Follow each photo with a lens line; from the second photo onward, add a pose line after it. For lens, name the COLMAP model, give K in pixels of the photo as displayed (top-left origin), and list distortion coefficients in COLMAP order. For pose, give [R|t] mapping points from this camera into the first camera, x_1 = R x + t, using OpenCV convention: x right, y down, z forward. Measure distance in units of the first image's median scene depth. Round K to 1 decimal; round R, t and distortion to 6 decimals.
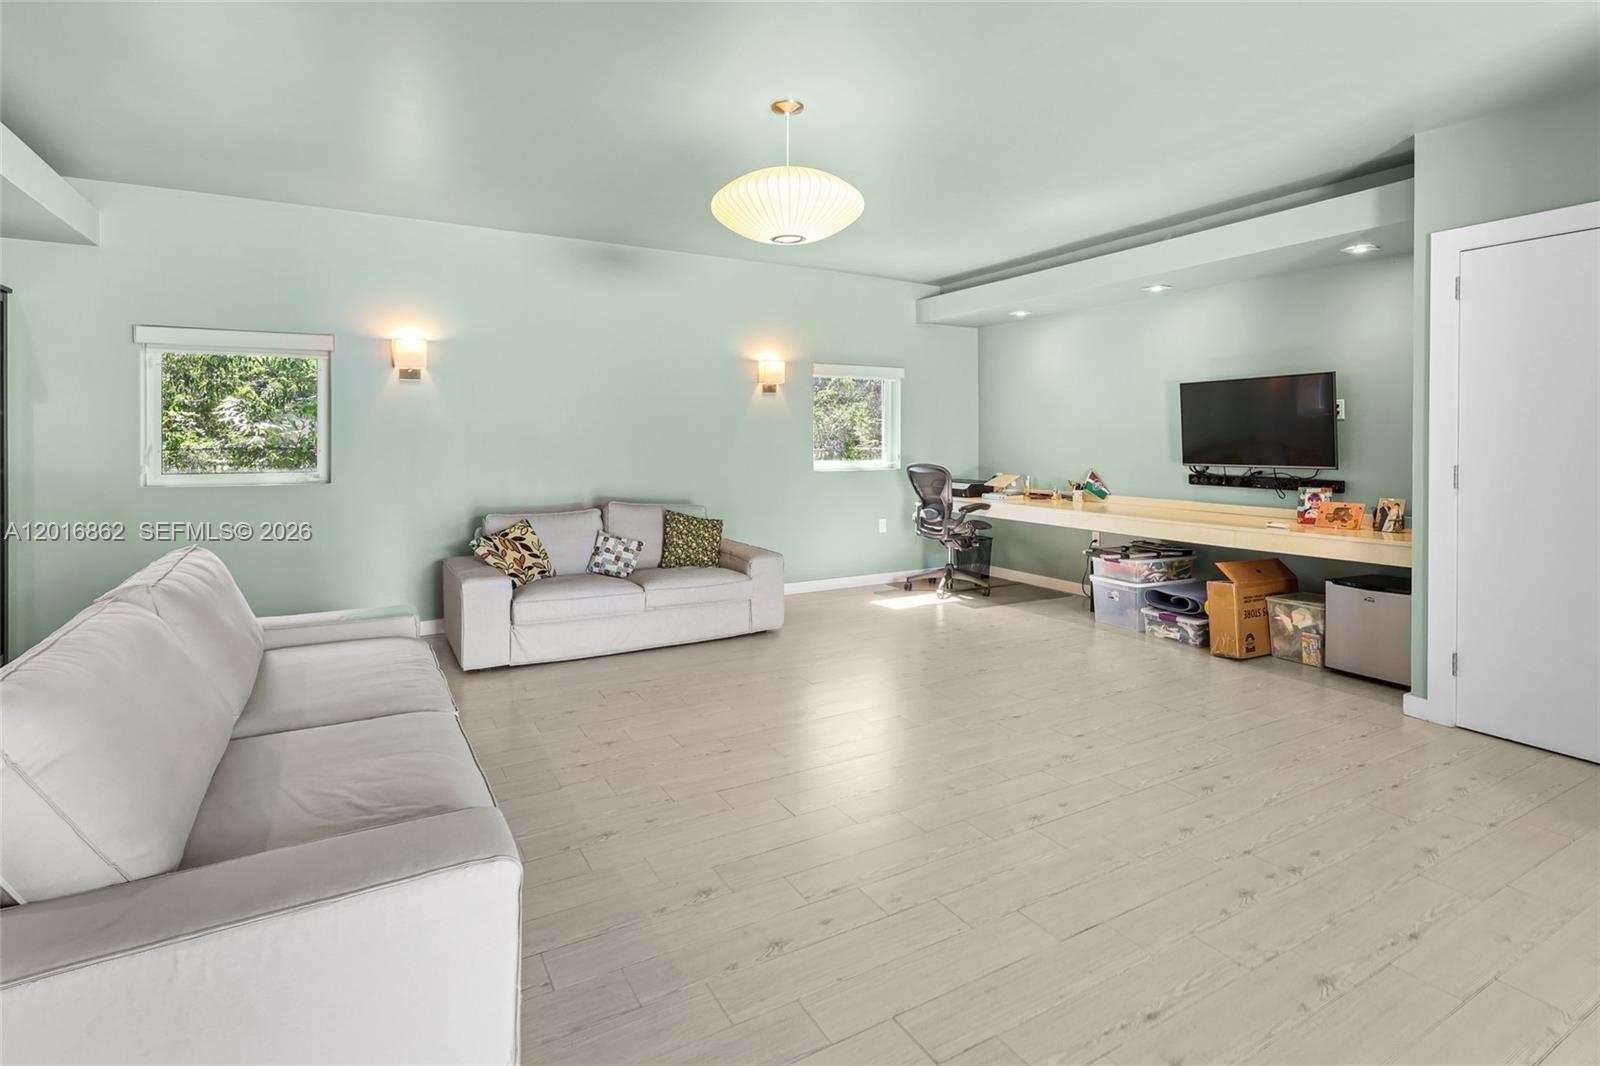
lens RADIAL K [[787.4, 0, 803.6], [0, 787.4, 438.8], [0, 0, 1]] dist [0.001535, 0.000278]
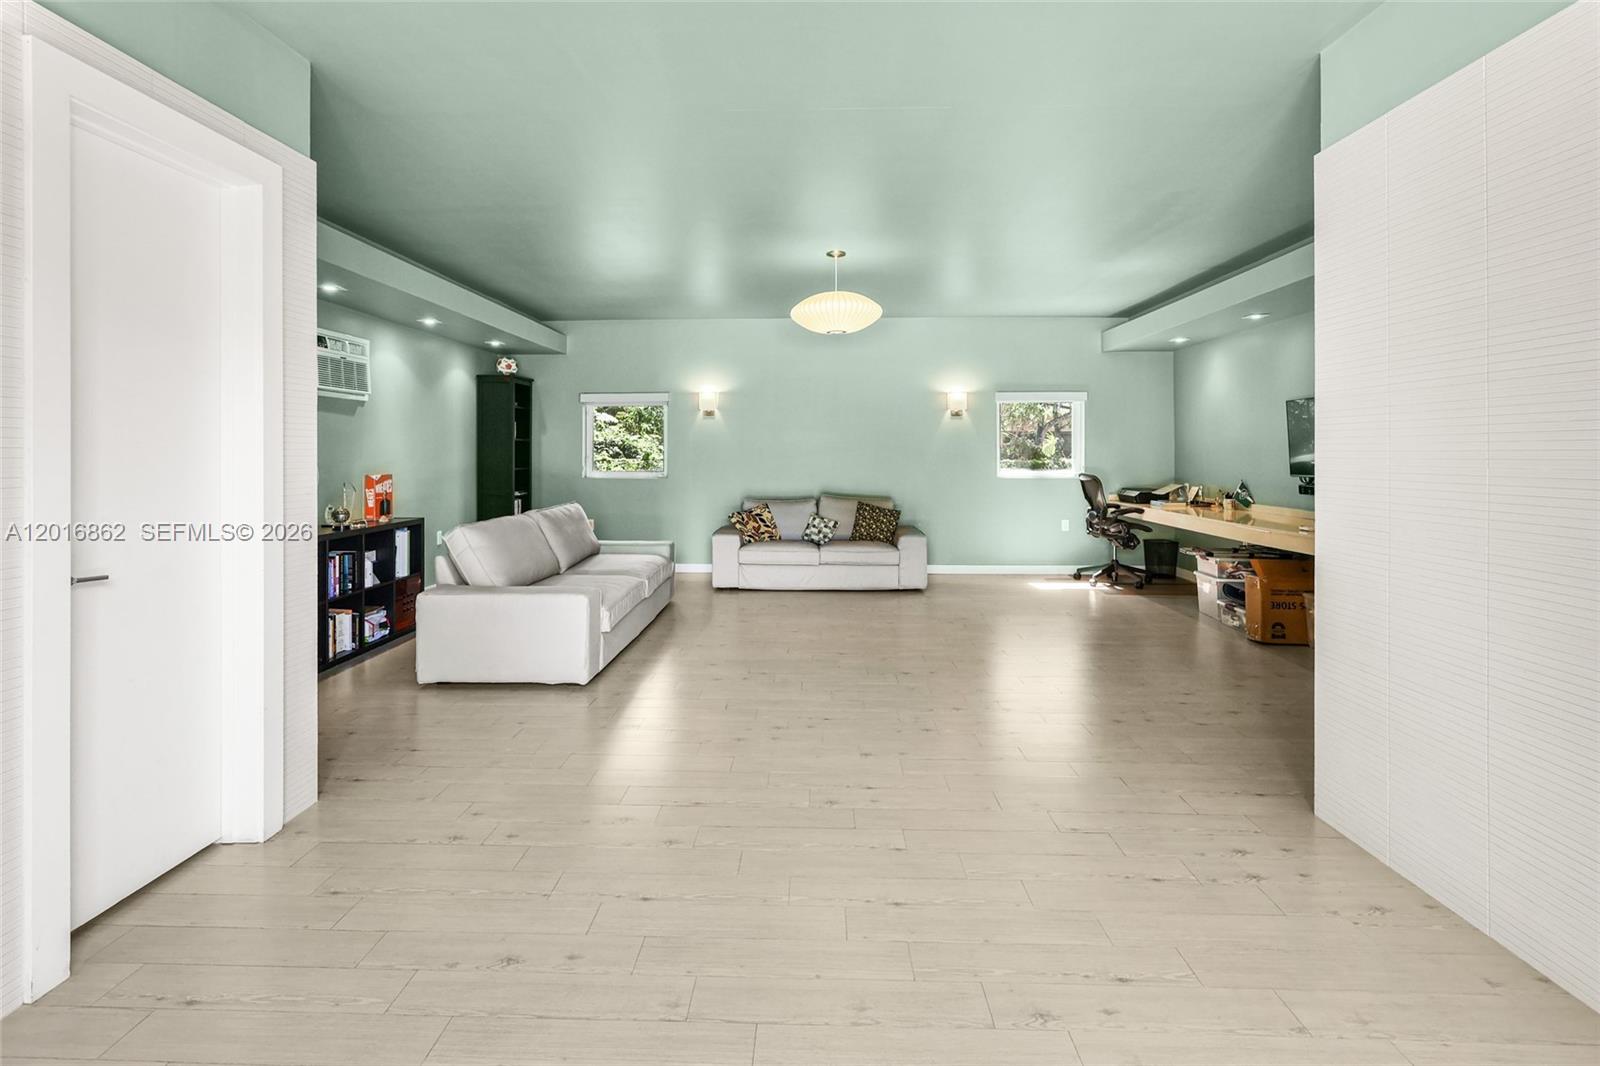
lens RADIAL K [[781.9, 0, 800.3], [0, 781.9, 449.3], [0, 0, 1]] dist [0.000866, -0.000062]
pose [[0.853495, -0.003129, -0.521092, 0.498702], [0.001266, 0.999991, -0.003932, -0.000457], [0.521100, 0.002697, 0.853492, -0.290739]]
